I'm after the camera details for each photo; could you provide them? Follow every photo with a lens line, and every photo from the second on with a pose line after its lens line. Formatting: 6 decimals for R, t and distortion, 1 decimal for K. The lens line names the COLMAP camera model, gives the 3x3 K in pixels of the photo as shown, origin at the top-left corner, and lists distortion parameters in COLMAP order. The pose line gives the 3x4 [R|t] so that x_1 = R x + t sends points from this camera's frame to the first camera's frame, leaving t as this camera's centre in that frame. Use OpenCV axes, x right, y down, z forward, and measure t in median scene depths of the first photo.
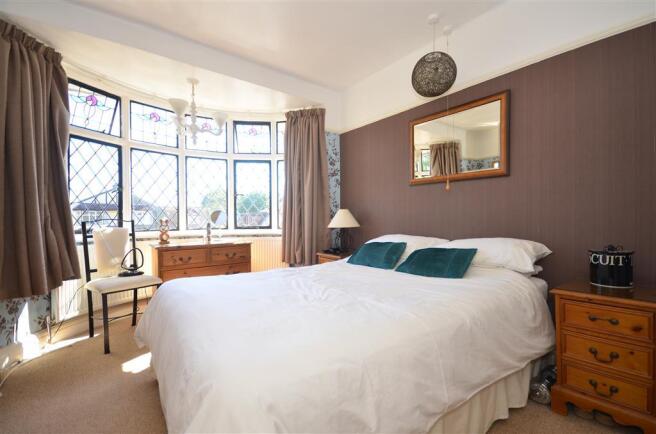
lens RADIAL K [[298.8, 0, 329.5], [0, 298.8, 217.9], [0, 0, 1]] dist [-0.000229, -0.000506]
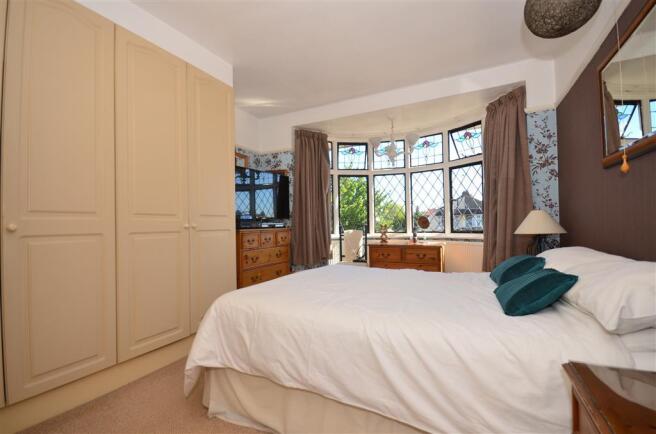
lens RADIAL K [[298.8, 0, 331.3], [0, 298.8, 218.8], [0, 0, 1]] dist [-0.000229, -0.000506]
pose [[0.410338, -0.019152, -0.911732, 0.494107], [0.019757, 0.999731, -0.012108, -0.007808], [0.911720, -0.013044, 0.410606, 0.188419]]
